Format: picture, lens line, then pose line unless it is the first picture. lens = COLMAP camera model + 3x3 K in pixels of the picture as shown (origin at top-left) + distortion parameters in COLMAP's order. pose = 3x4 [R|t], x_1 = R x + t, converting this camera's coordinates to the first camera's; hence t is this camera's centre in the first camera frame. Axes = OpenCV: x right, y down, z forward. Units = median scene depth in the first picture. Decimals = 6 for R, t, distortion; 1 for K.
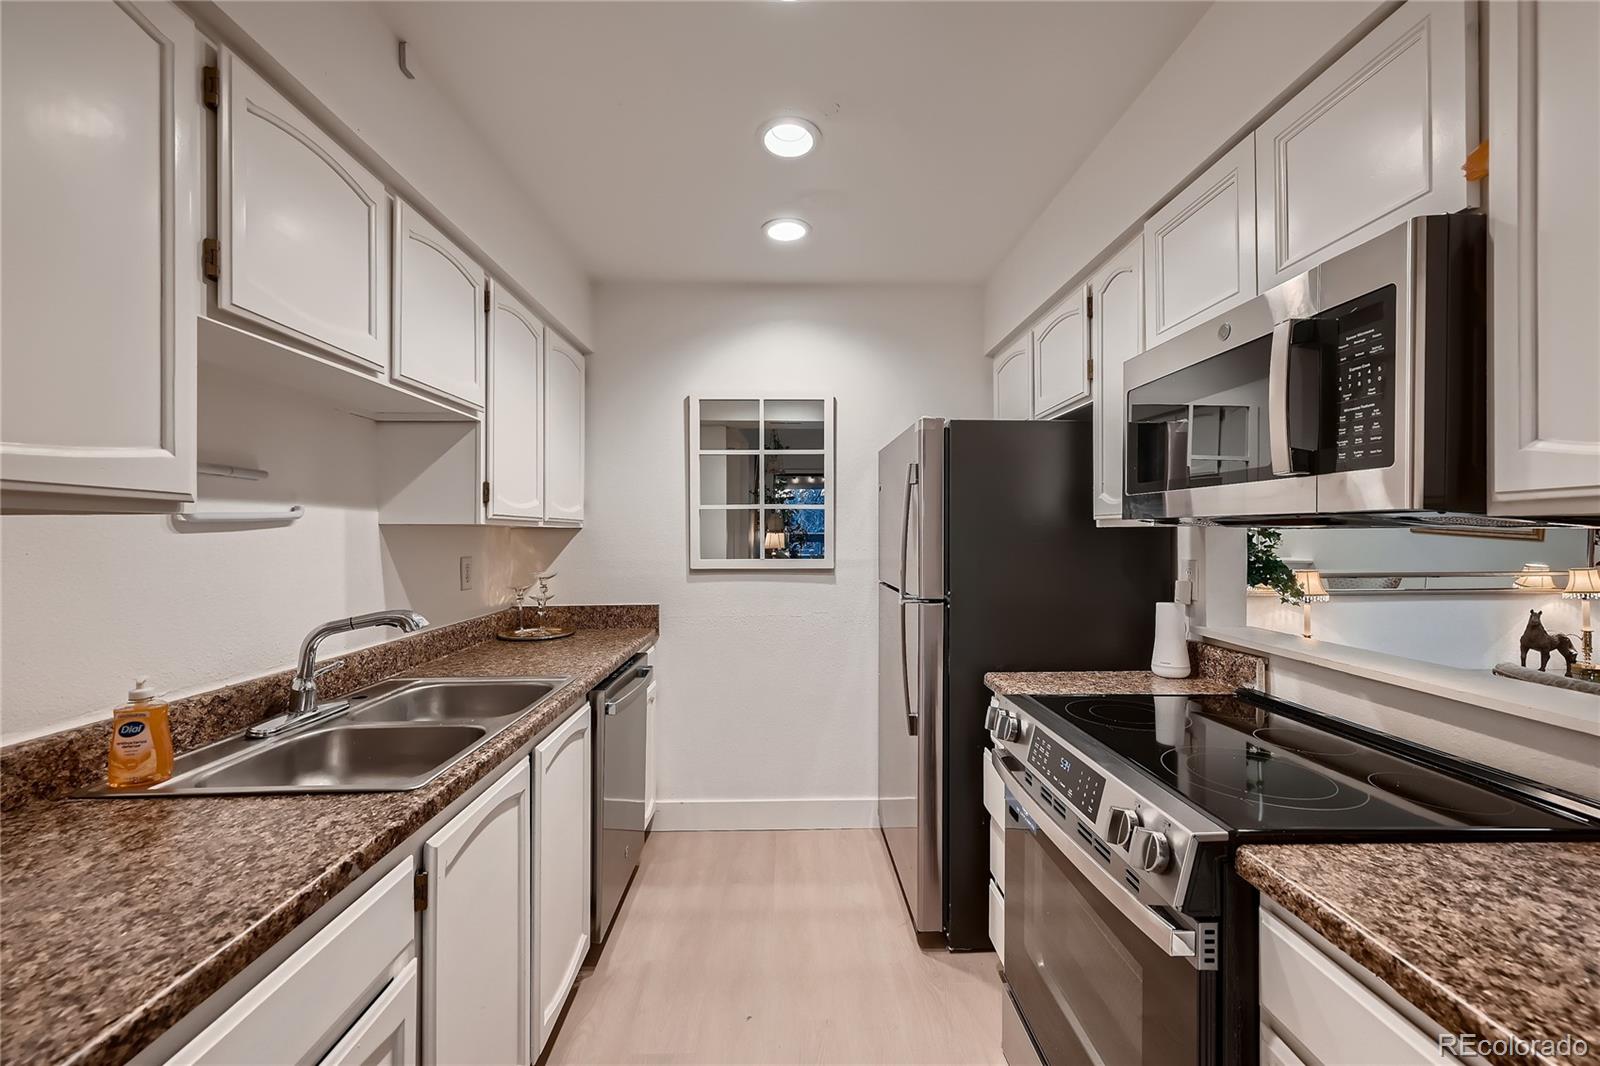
lens RADIAL K [[641.6, 0, 797.2], [0, 641.6, 533.0], [0, 0, 1]] dist [-0.000334, -0.000221]
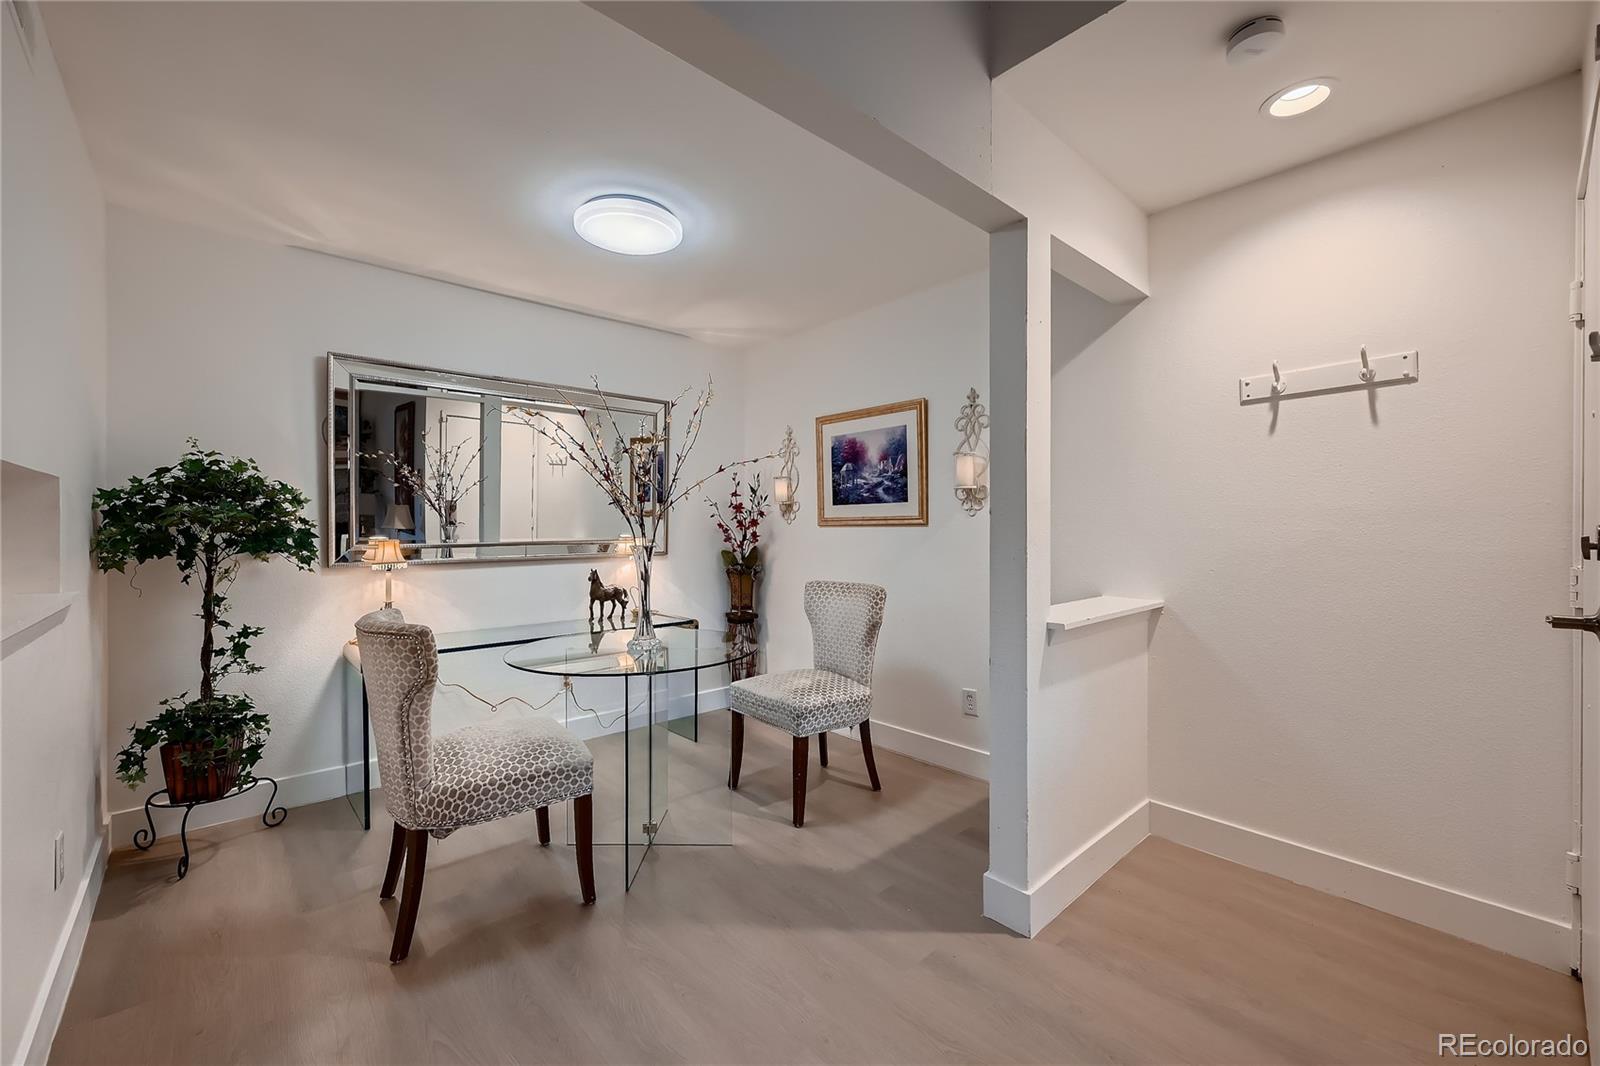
lens RADIAL K [[641.6, 0, 794.2], [0, 641.6, 531.5], [0, 0, 1]] dist [-0.000334, -0.000221]
pose [[0.760551, -0.002419, 0.649274, 0.667094], [-0.003974, 0.999957, 0.008380, 0.035360], [-0.649266, -0.008953, 0.760509, -0.242343]]
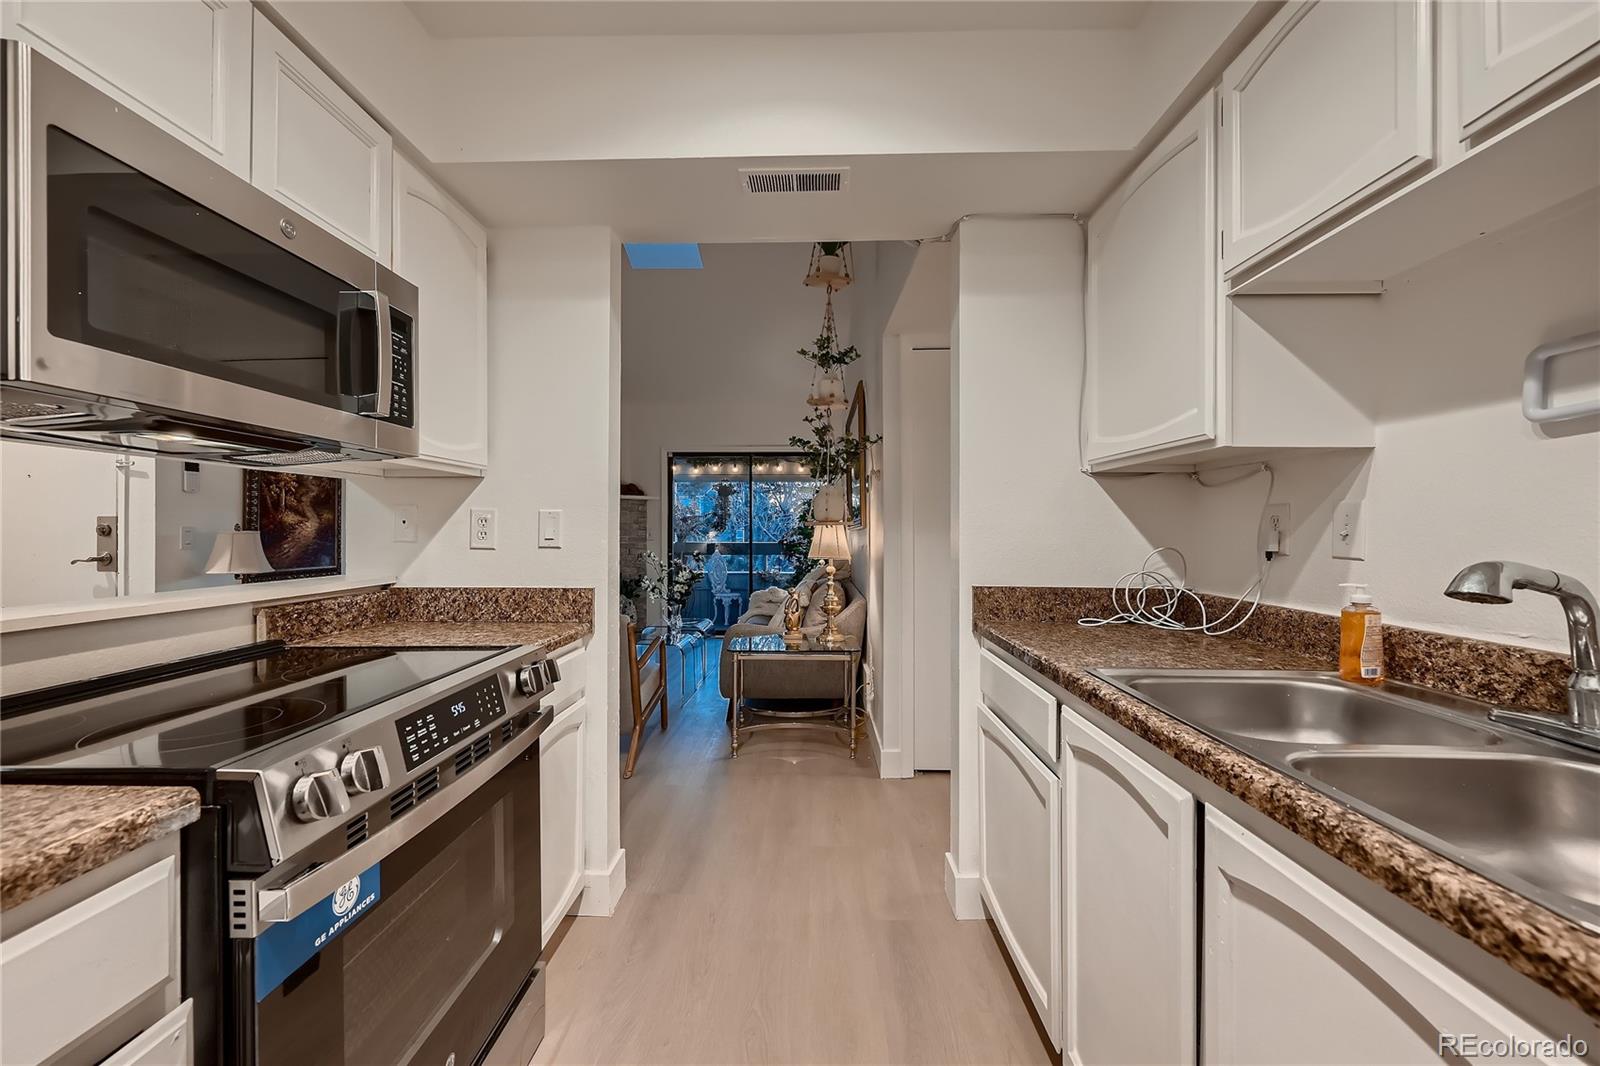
lens RADIAL K [[641.6, 0, 799.9], [0, 641.6, 531.6], [0, 0, 1]] dist [-0.000334, -0.000221]
pose [[-0.998978, 0.001186, 0.045178, -0.043894], [0.000962, 0.999987, -0.004970, 0.055456], [-0.045183, -0.004921, -0.998967, 0.860785]]
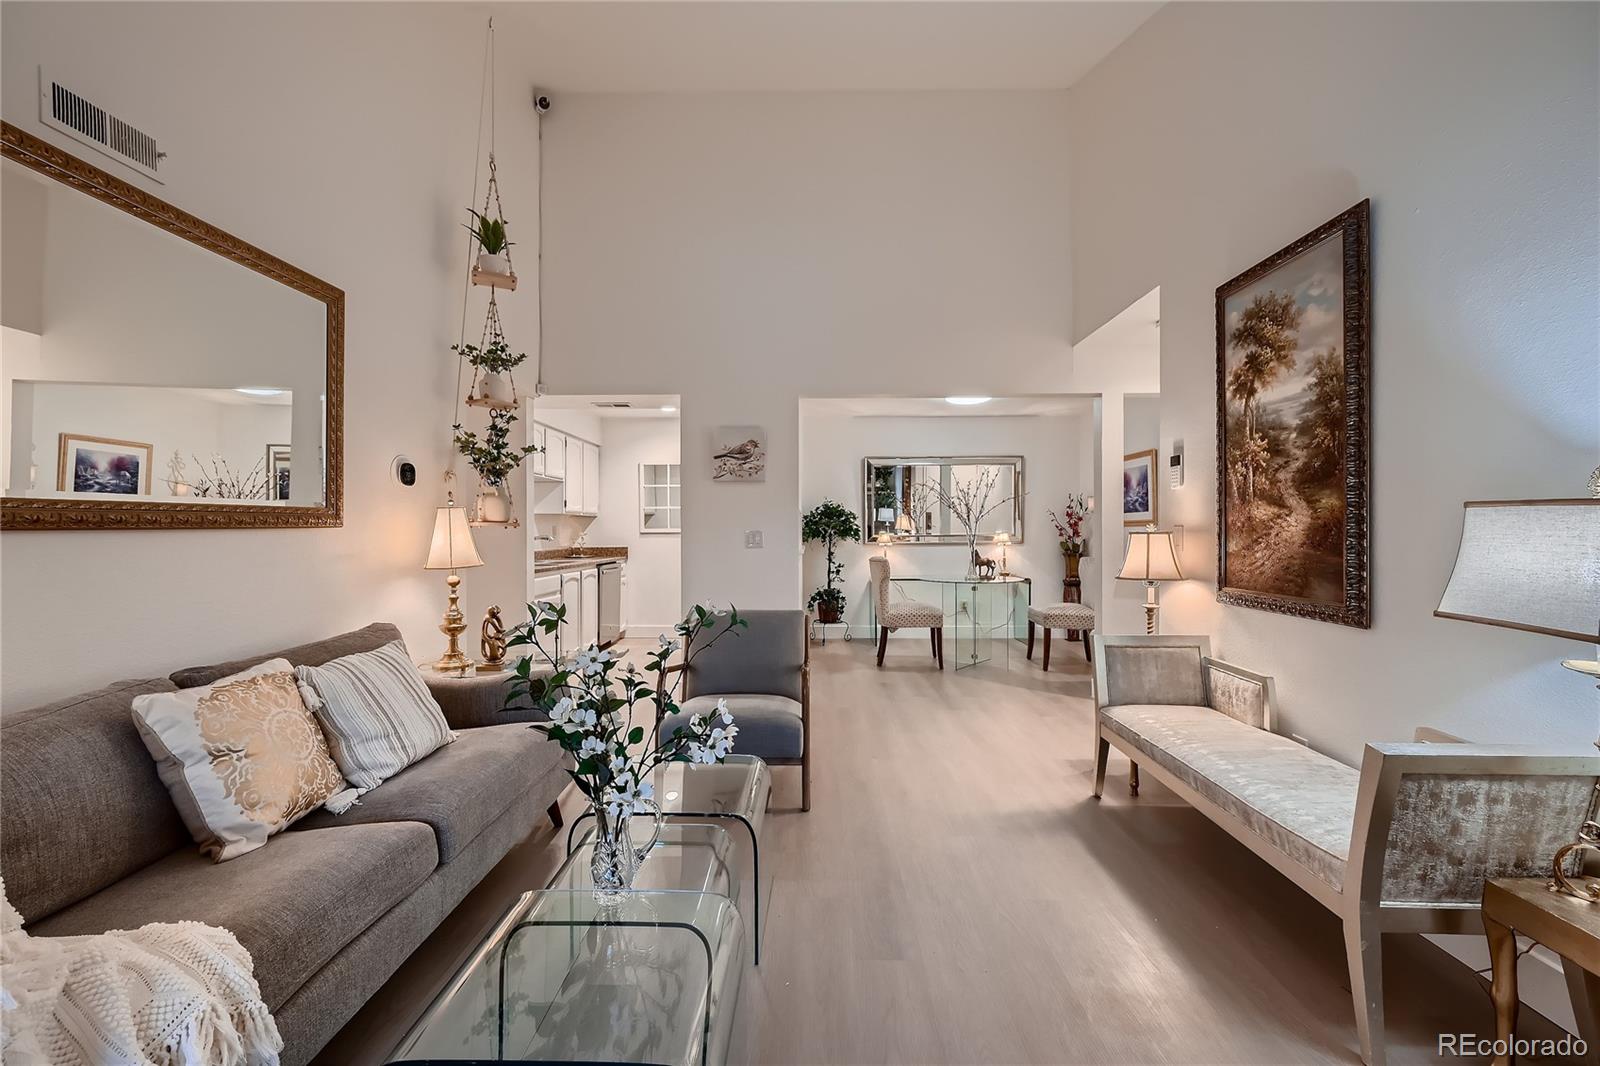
lens RADIAL K [[641.6, 0, 797.2], [0, 641.6, 530.9], [0, 0, 1]] dist [-0.000334, -0.000221]
pose [[0.998828, 0.000534, -0.048390, 0.619309], [-0.000230, 0.999980, 0.006278, 0.036991], [0.048392, -0.006259, 0.998809, -1.608315]]
